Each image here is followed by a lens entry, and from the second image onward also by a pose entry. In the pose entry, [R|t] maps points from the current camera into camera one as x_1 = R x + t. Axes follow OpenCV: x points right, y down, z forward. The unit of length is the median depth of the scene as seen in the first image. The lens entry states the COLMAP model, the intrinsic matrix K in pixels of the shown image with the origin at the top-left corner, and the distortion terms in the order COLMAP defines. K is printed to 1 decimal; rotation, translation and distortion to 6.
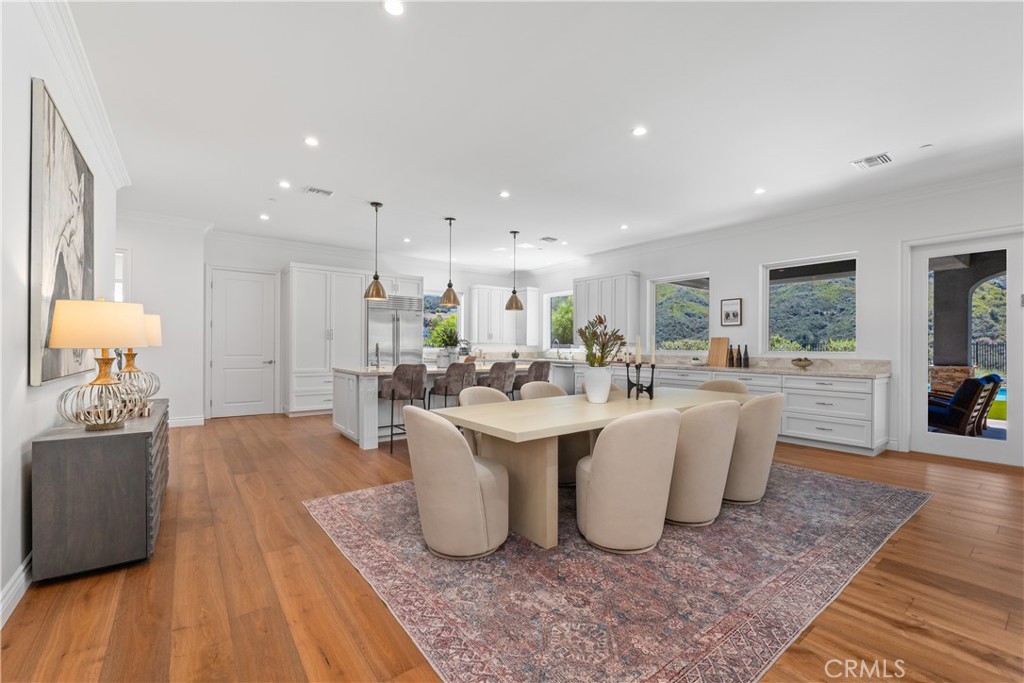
lens RADIAL K [[433.8, 0, 514.9], [0, 433.8, 346.1], [0, 0, 1]] dist [-0.004075, -0.000502]
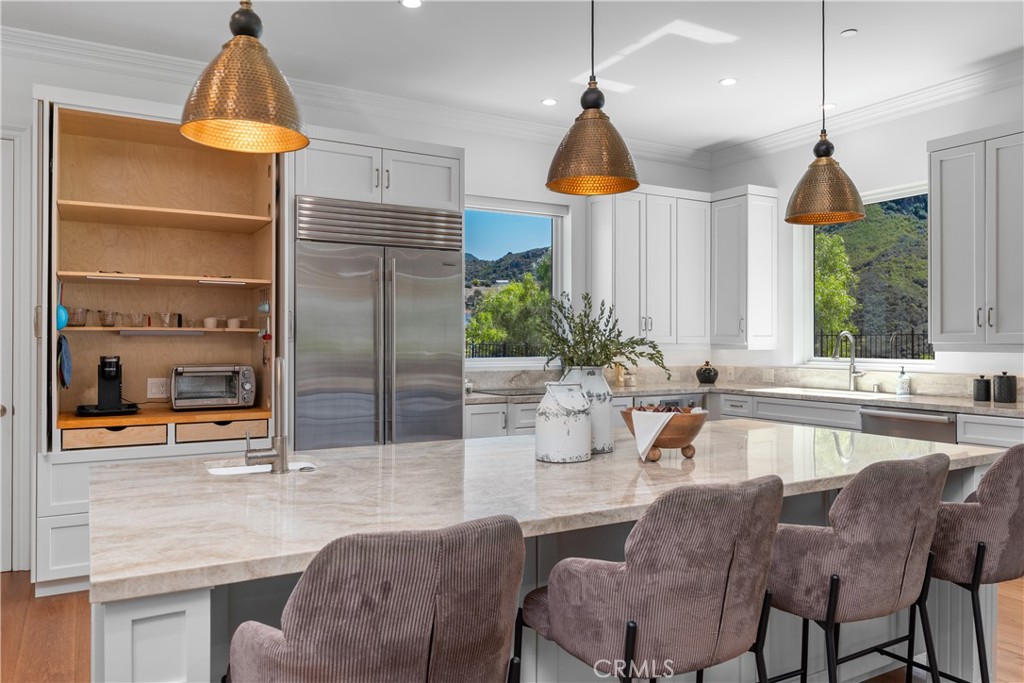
lens RADIAL K [[727.1, 0, 512.0], [0, 727.1, 341.5], [0, 0, 1]] dist [0.001782, -0.000218]
pose [[0.992131, -0.006490, -0.125035, -0.130468], [0.006426, 0.999979, -0.000910, -0.012826], [0.125038, 0.000099, 0.992152, 0.557301]]
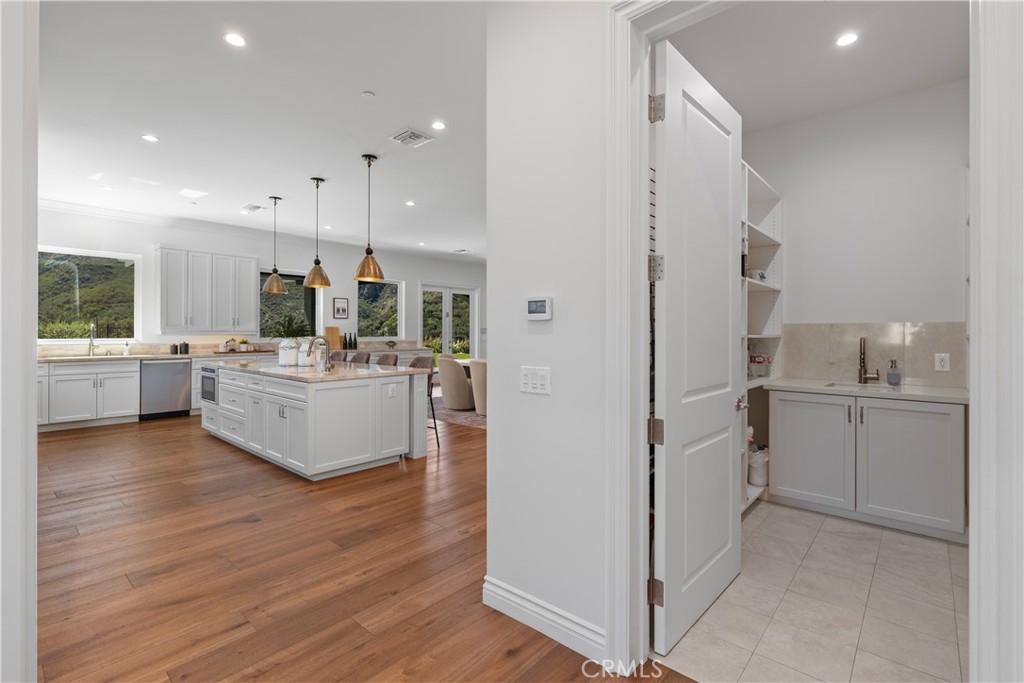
lens RADIAL K [[464.7, 0, 509.1], [0, 464.7, 332.8], [0, 0, 1]] dist [-0.001203, -0.000371]
pose [[-0.187567, -0.009521, 0.982206, -0.953467], [-0.005173, 0.999949, 0.008705, -0.017252], [-0.982238, -0.003448, -0.187607, 0.731687]]
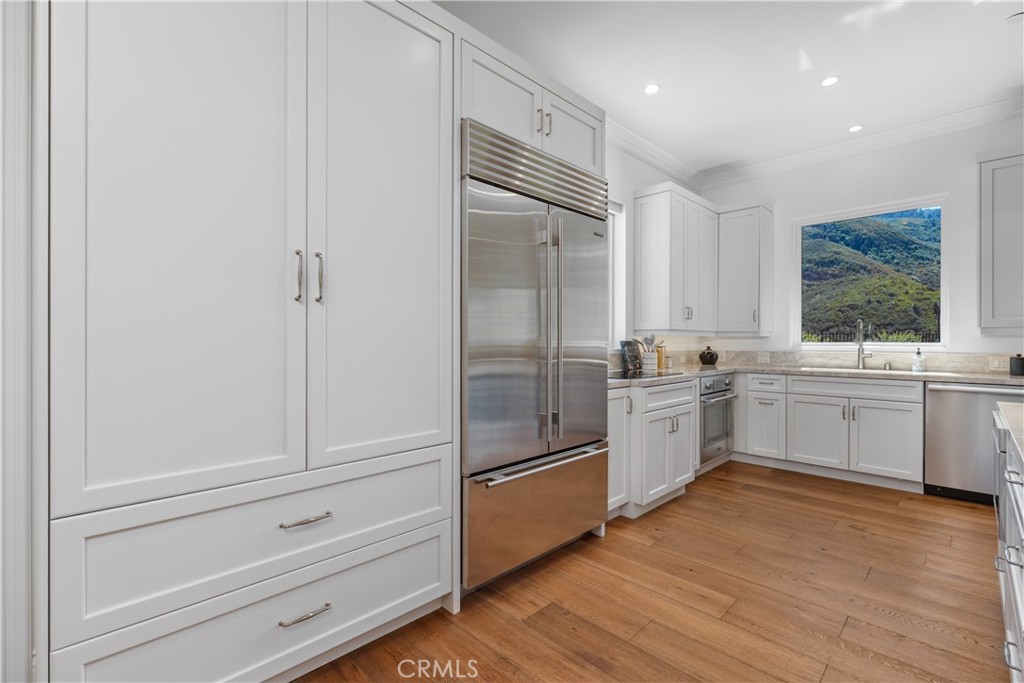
lens RADIAL K [[455.5, 0, 512.0], [0, 455.5, 341.5], [0, 0, 1]] dist [-0.000795, 0.000438]
pose [[0.991842, -0.005534, 0.127350, -0.394215], [0.005338, 0.999984, 0.001879, 0.002891], [-0.127359, -0.001183, 0.991856, 0.854841]]
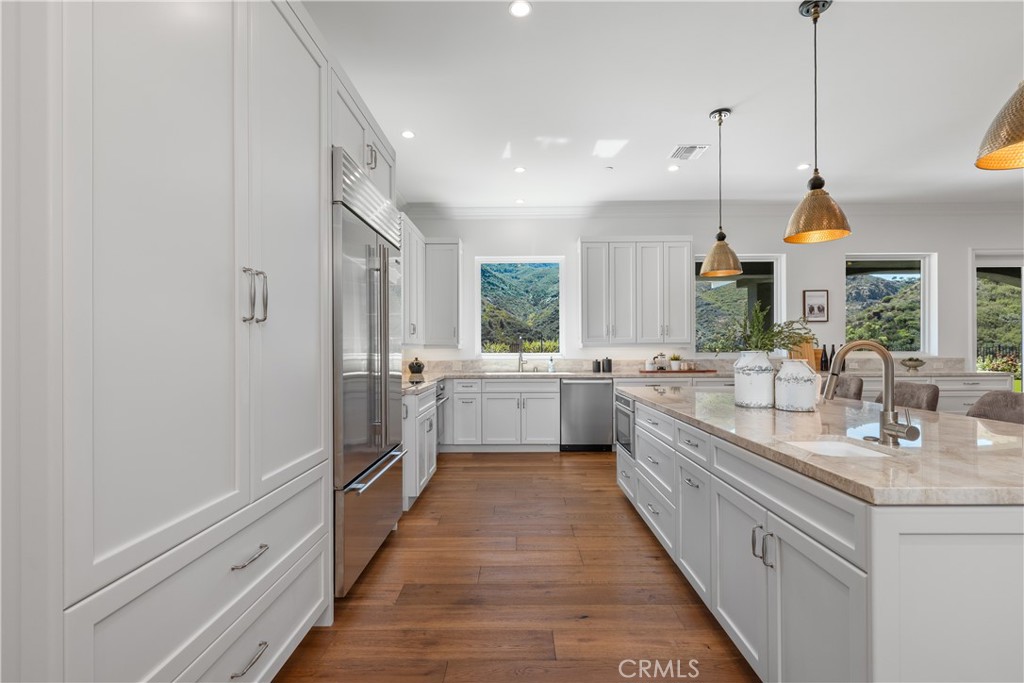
lens RADIAL K [[474.7, 0, 515.4], [0, 474.7, 349.5], [0, 0, 1]] dist [0.000152, 0.000033]
pose [[0.615053, -0.011041, 0.788408, -0.560480], [0.009174, 0.999934, 0.006847, -0.005069], [-0.788432, 0.003021, 0.615114, 0.859199]]
